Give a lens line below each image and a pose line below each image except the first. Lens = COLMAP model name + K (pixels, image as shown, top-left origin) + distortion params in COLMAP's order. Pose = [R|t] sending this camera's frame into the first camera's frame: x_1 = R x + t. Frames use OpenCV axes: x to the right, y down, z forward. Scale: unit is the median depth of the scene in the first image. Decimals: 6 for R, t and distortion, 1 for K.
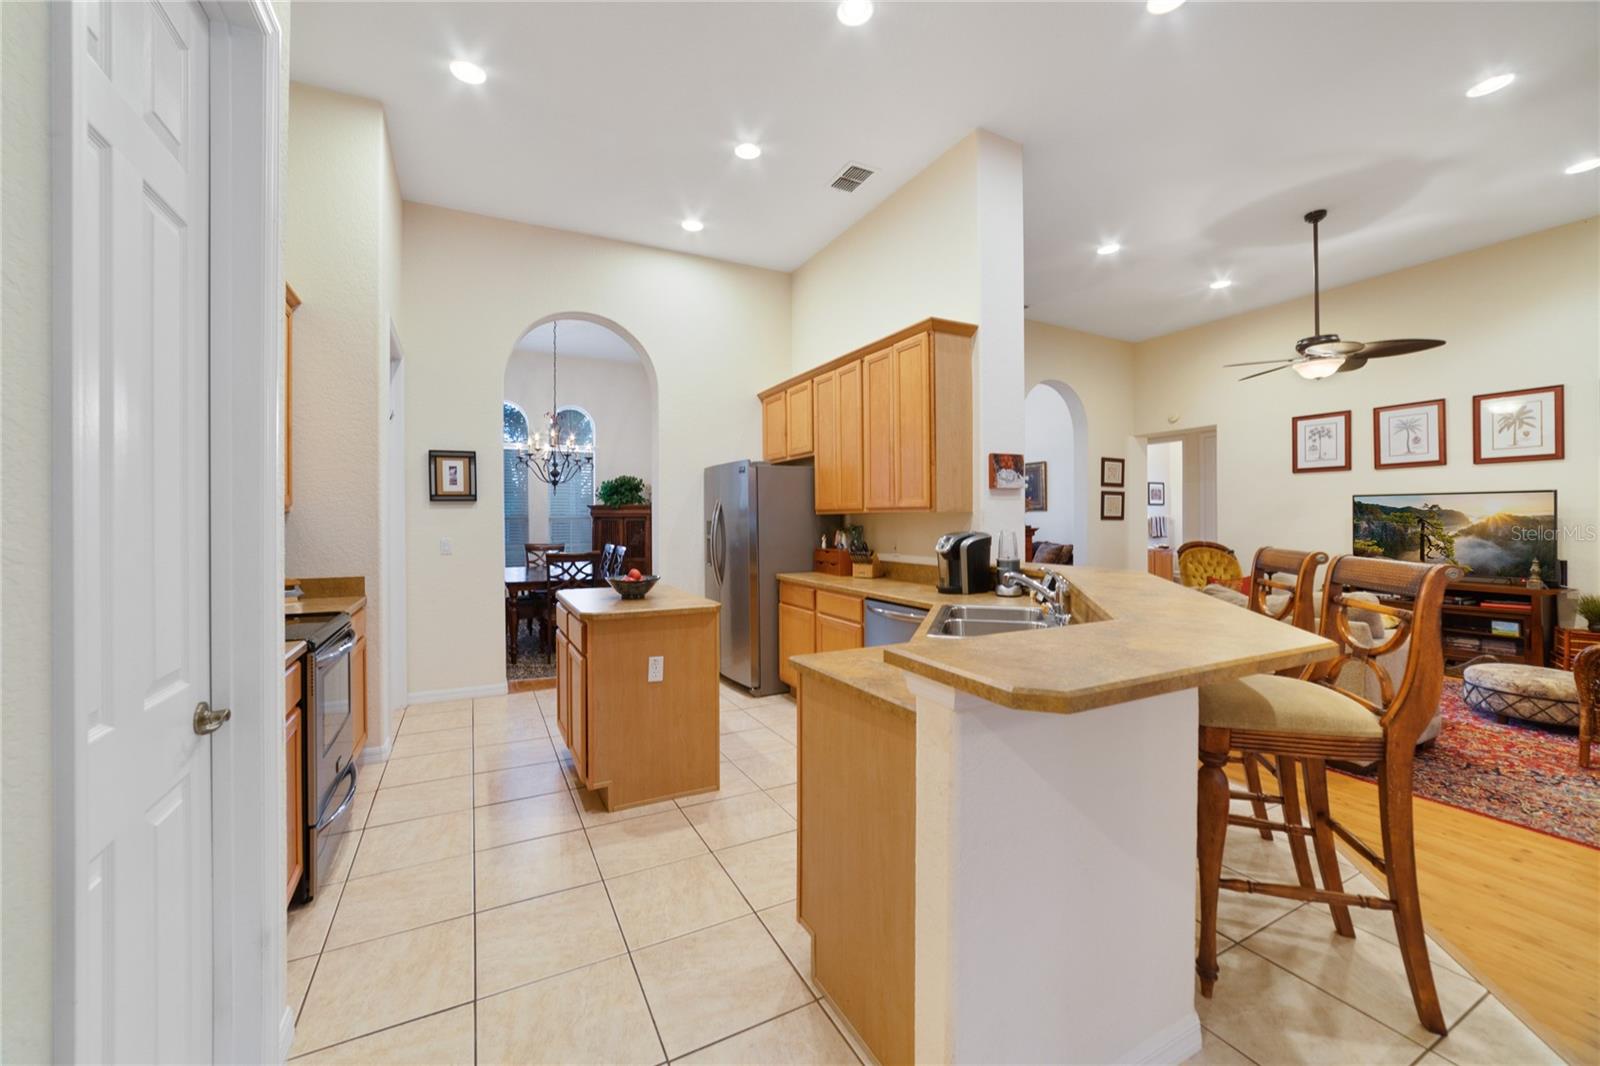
lens RADIAL K [[618.9, 0, 793.0], [0, 618.9, 526.7], [0, 0, 1]] dist [0.000060, 0.000210]
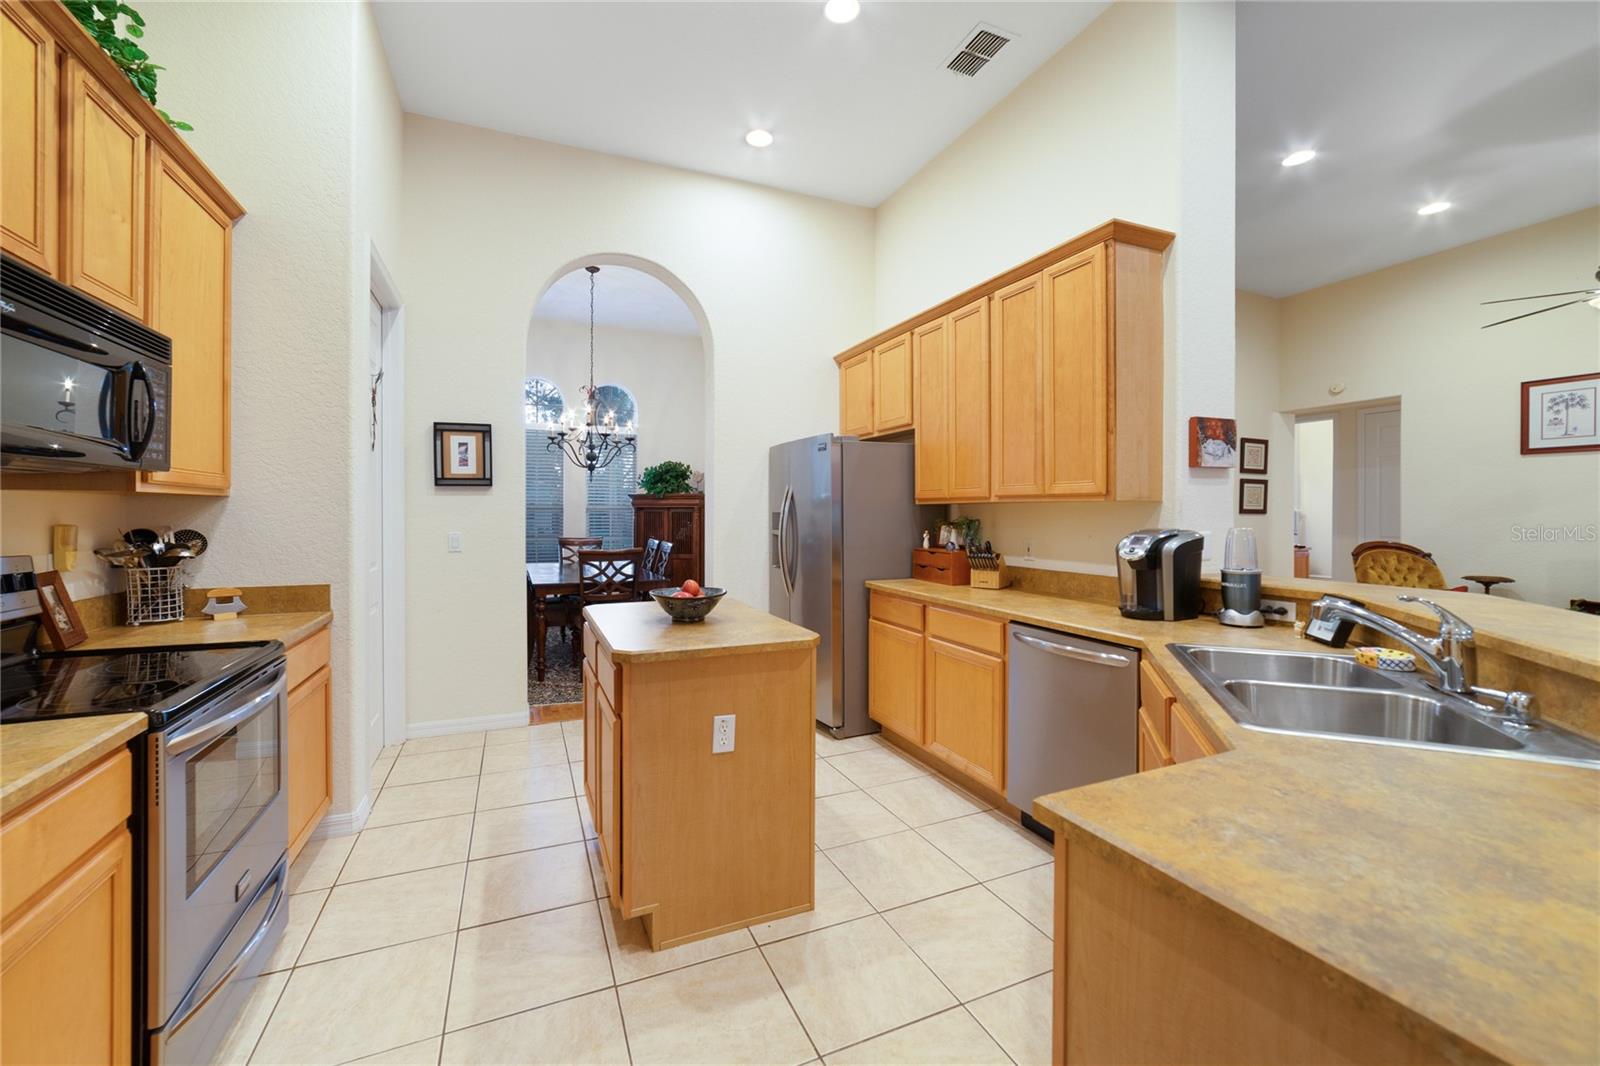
lens RADIAL K [[627.2, 0, 793.4], [0, 627.2, 518.3], [0, 0, 1]] dist [0.008877, 0.000358]
pose [[0.997834, 0.005549, -0.065544, -0.064885], [-0.005675, 0.999982, -0.001731, -0.000322], [0.065533, 0.002099, 0.997848, 0.205220]]
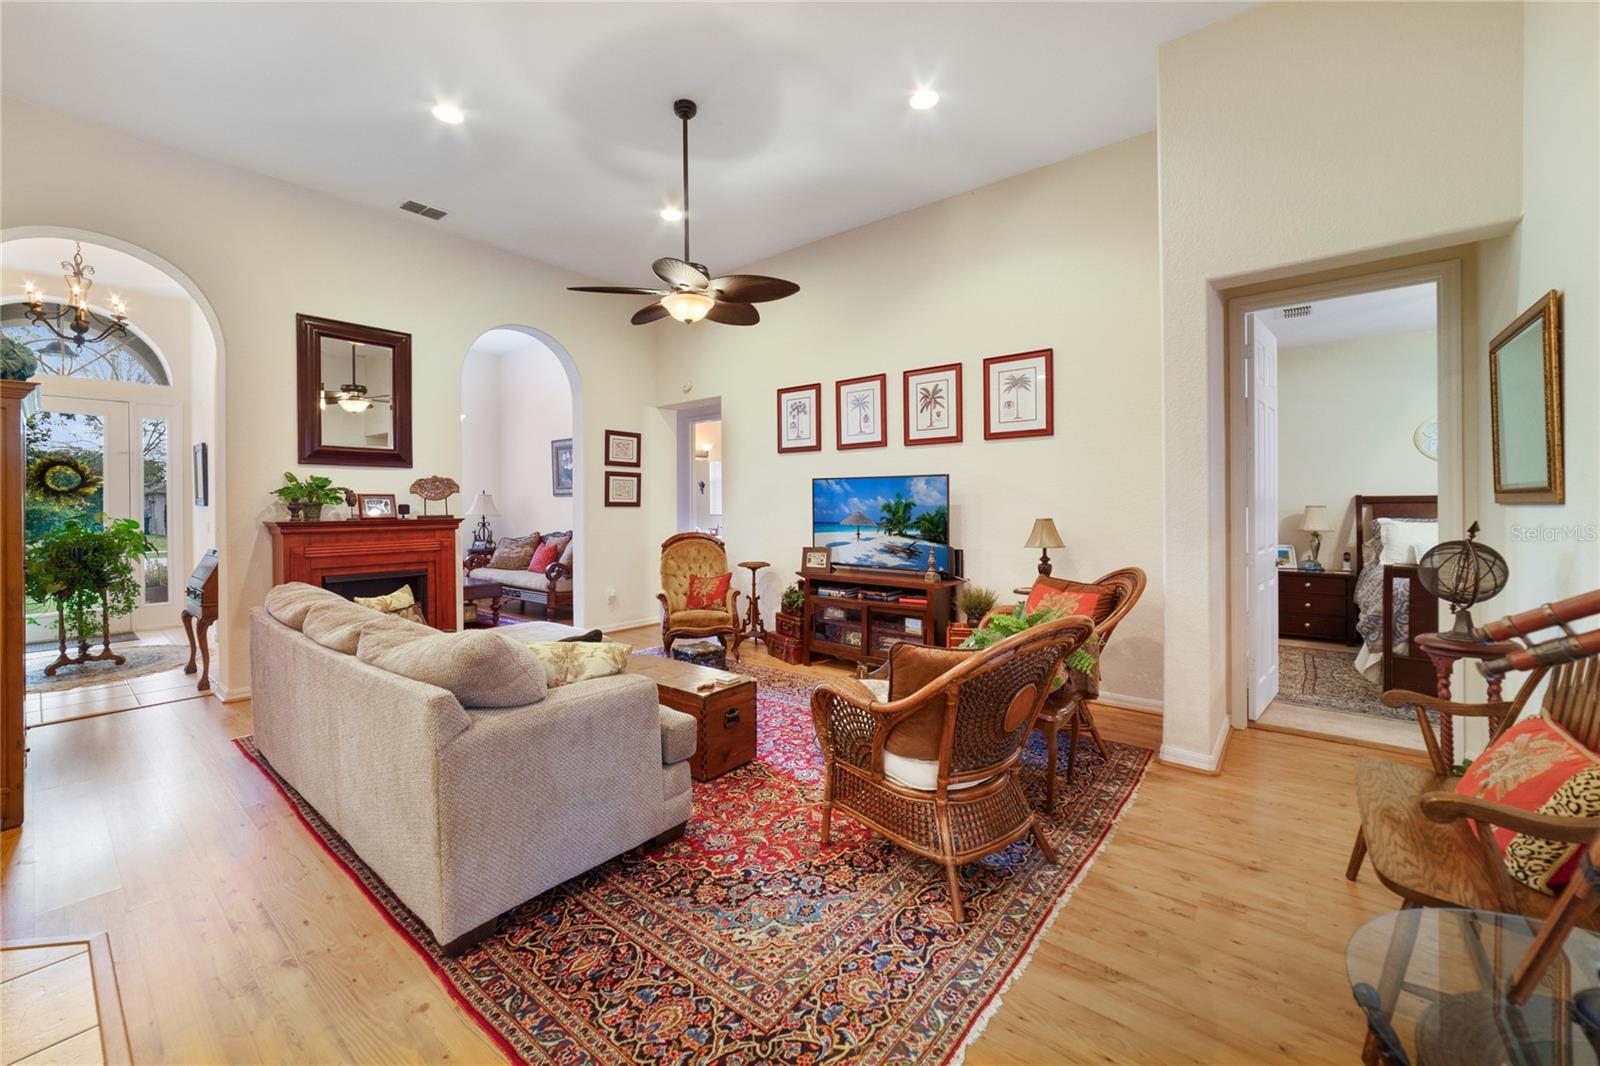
lens RADIAL K [[636.2, 0, 796.8], [0, 636.2, 512.3], [0, 0, 1]] dist [-0.009262, 0.000236]
pose [[0.916819, -0.005294, 0.399269, 0.647915], [0.006189, 0.999980, -0.000951, -0.002528], [-0.399256, 0.003343, 0.916833, 0.223960]]
